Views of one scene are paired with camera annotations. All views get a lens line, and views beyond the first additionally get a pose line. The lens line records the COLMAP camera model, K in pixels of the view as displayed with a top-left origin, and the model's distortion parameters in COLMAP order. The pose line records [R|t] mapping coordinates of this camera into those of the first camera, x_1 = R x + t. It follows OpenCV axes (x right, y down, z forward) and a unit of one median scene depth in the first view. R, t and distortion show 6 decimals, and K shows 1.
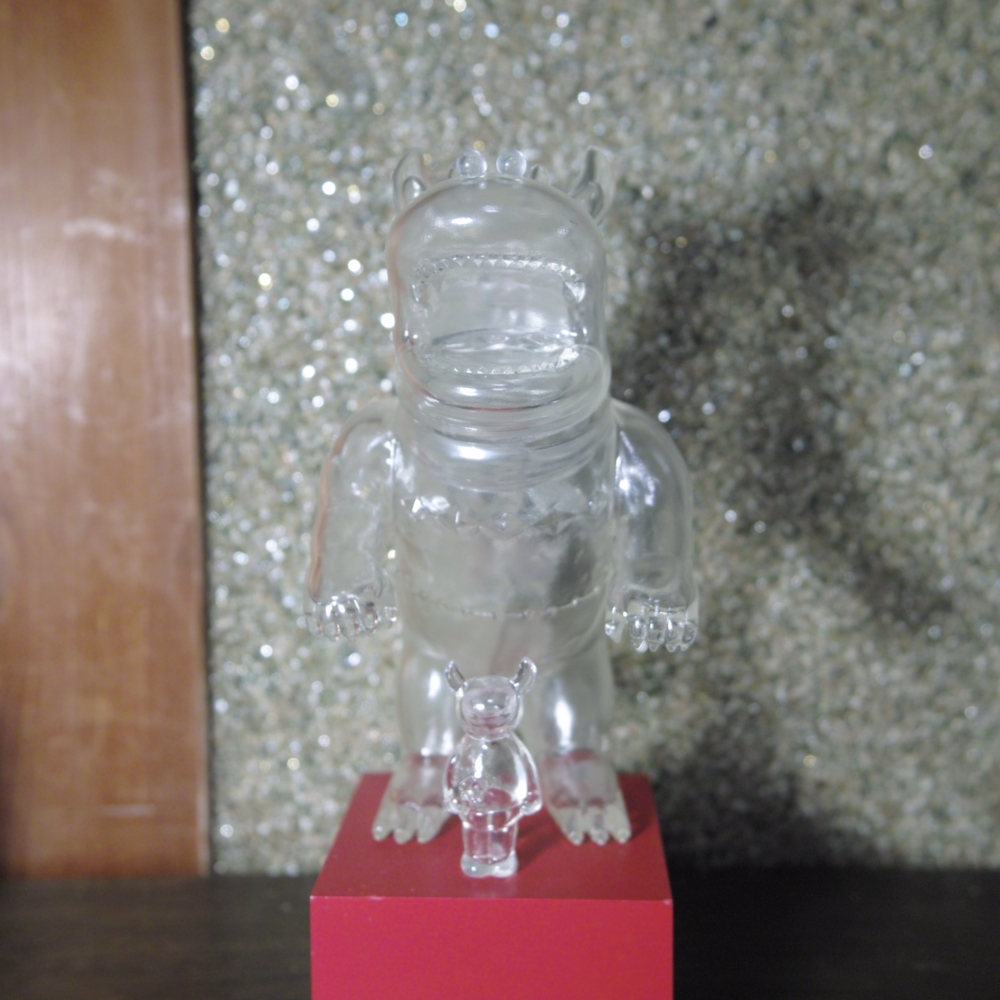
lens RADIAL K [[1290.2, 0, 505.8], [0, 1290.2, 497.9], [0, 0, 1]] dist [0.081214, 0.000000]
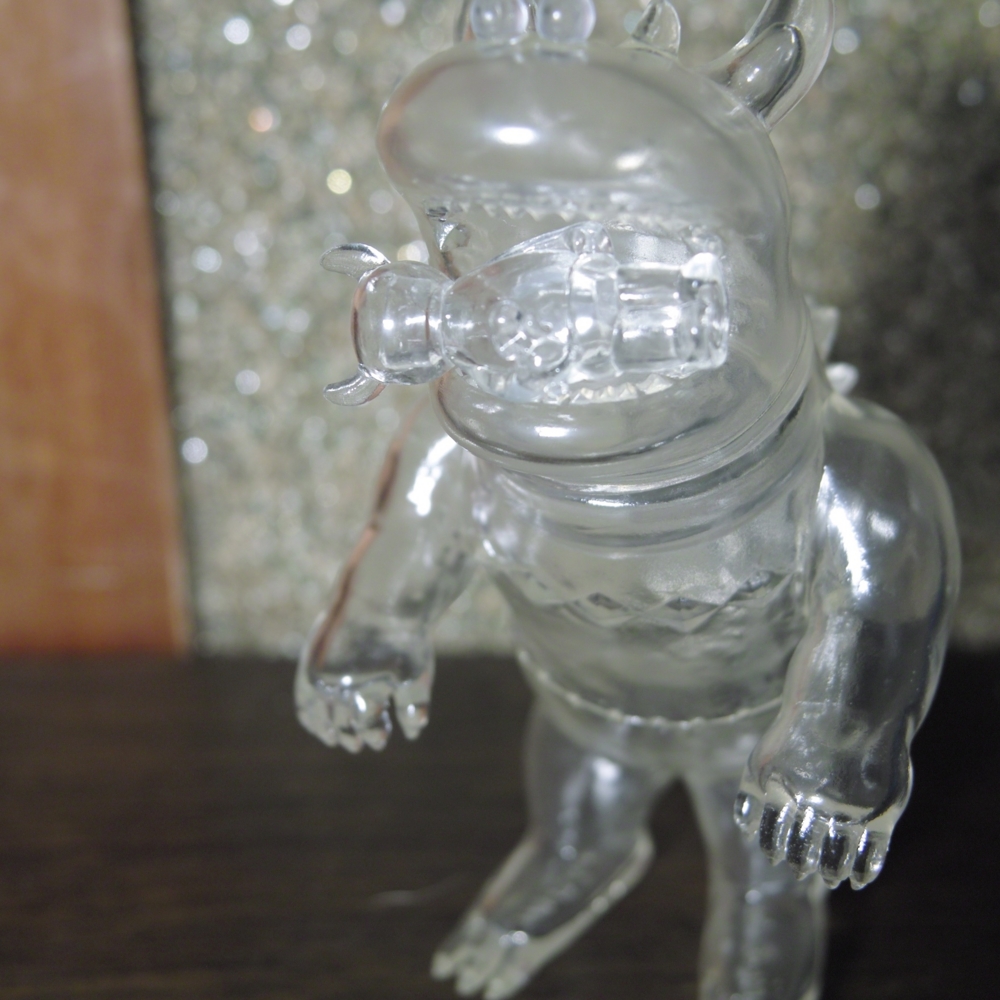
lens RADIAL K [[1290.2, 0, 494.9], [0, 1290.2, 492.6], [0, 0, 1]] dist [0.081214, 0.000000]
pose [[0.999902, -0.008598, 0.011061, -0.046874], [0.005688, 0.970667, 0.240360, -0.002490], [-0.012803, -0.240273, 0.970621, 0.233181]]
